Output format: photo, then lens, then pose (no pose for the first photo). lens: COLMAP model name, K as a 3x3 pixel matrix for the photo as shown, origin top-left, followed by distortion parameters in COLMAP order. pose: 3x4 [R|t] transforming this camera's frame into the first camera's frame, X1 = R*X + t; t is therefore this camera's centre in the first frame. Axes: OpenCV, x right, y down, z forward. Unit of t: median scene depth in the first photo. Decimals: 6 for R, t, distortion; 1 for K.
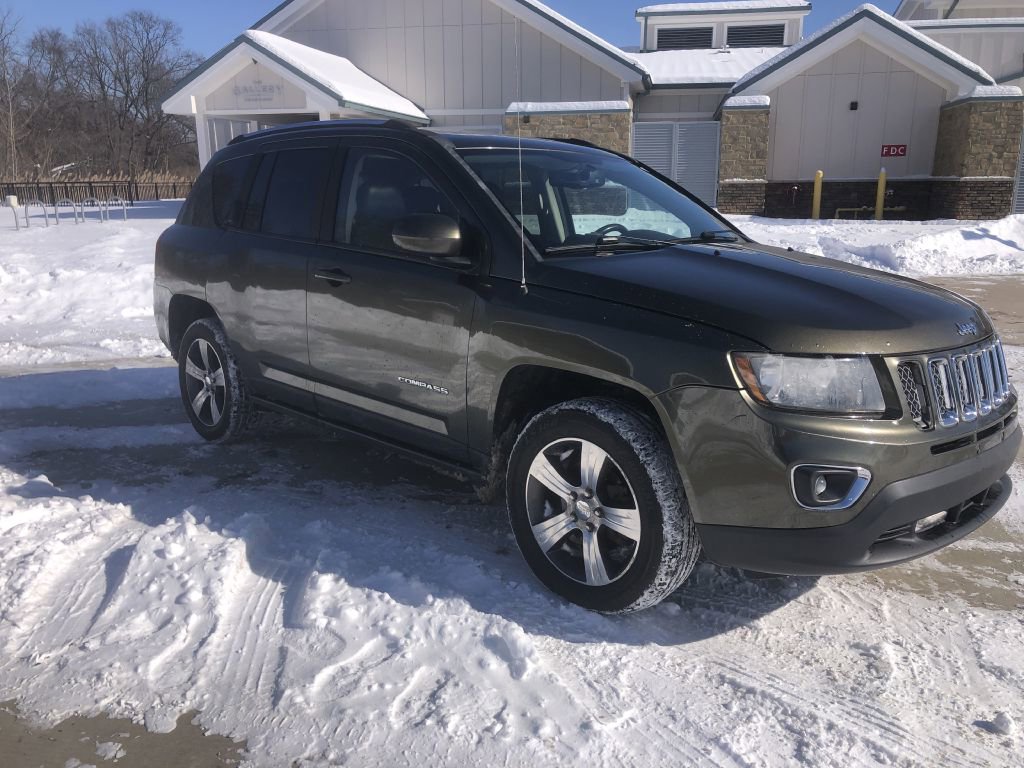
lens RADIAL K [[844.5, 0, 514.6], [0, 844.5, 387.2], [0, 0, 1]] dist [0.032583, -0.021471]
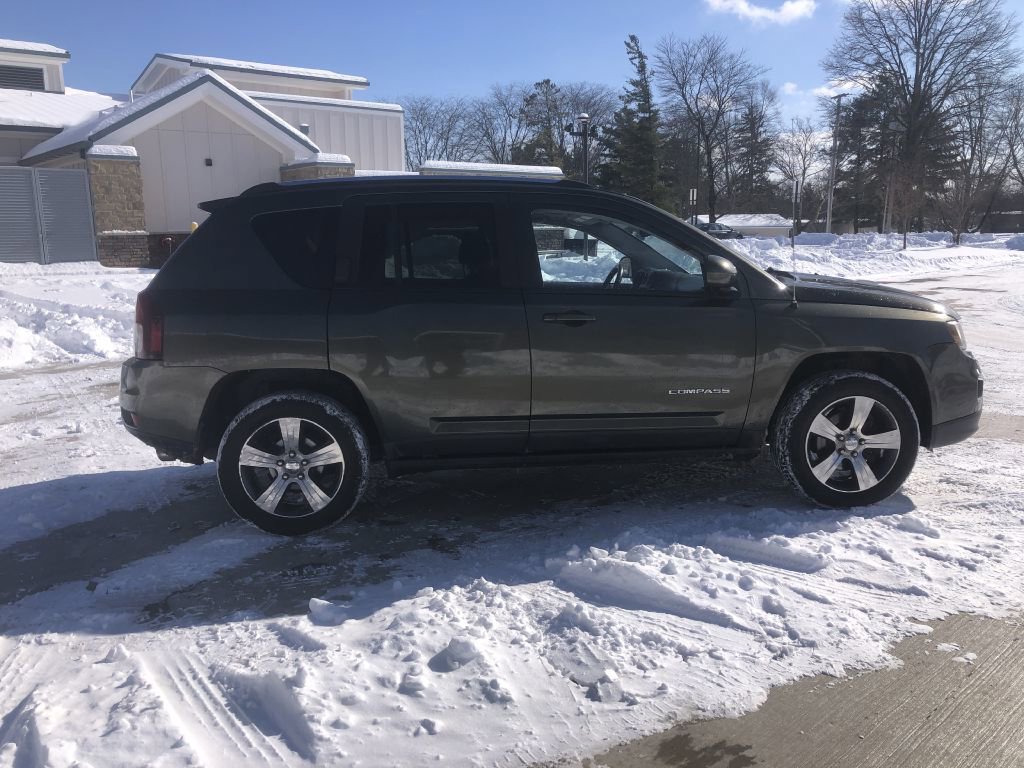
lens RADIAL K [[844.5, 0, 514.3], [0, 844.5, 390.1], [0, 0, 1]] dist [0.032583, -0.021471]
pose [[0.636998, -0.148567, 0.756414, -0.983381], [0.189908, 0.981254, 0.032801, -0.077527], [-0.747107, 0.122755, 0.653271, 0.303973]]
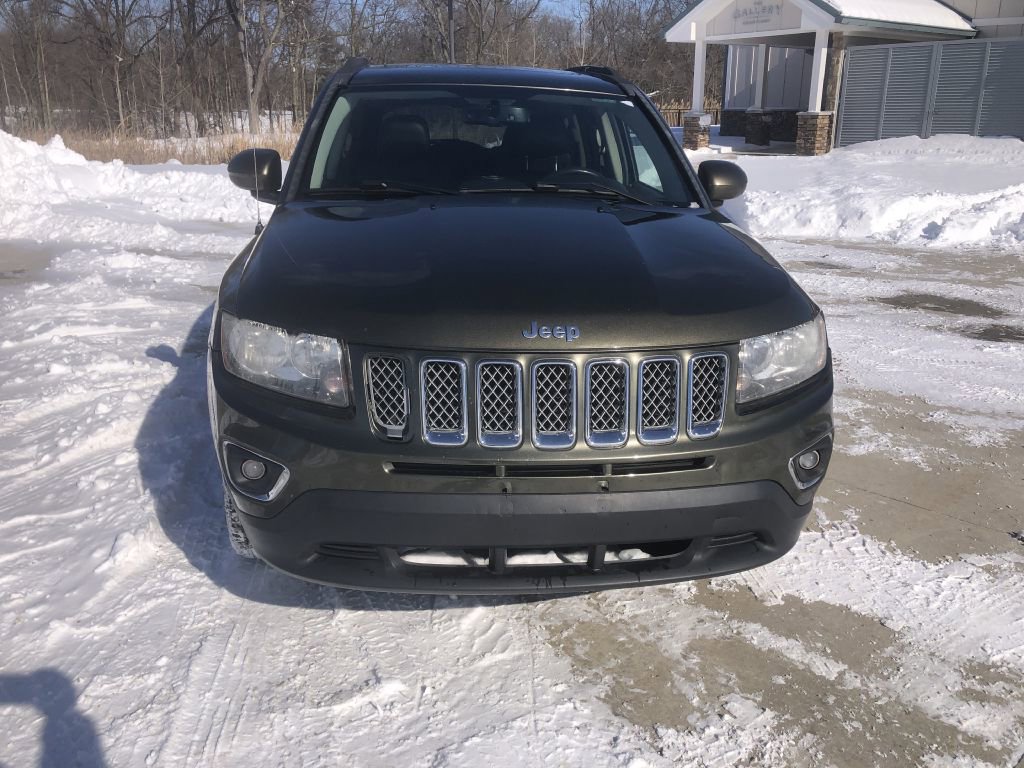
lens RADIAL K [[844.5, 0, 515.2], [0, 844.5, 379.2], [0, 0, 1]] dist [0.032583, -0.021471]
pose [[0.782207, 0.188942, -0.593678, 0.630780], [-0.144704, 0.981943, 0.121853, -0.074802], [0.605981, -0.009406, 0.795423, 0.259691]]
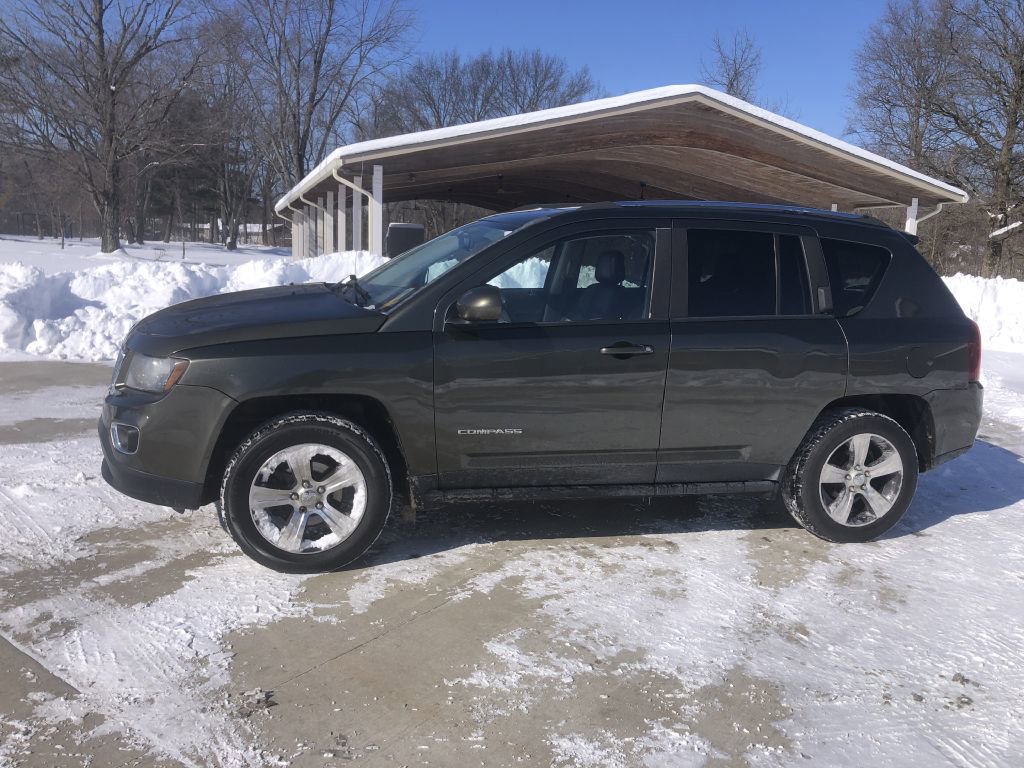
lens RADIAL K [[844.5, 0, 504.5], [0, 844.5, 385.9], [0, 0, 1]] dist [0.032583, -0.021471]
pose [[-0.515573, 0.114614, -0.849146, 0.991005], [-0.240866, 0.931666, 0.271998, -0.357724], [0.822294, 0.344765, -0.452735, 1.489651]]
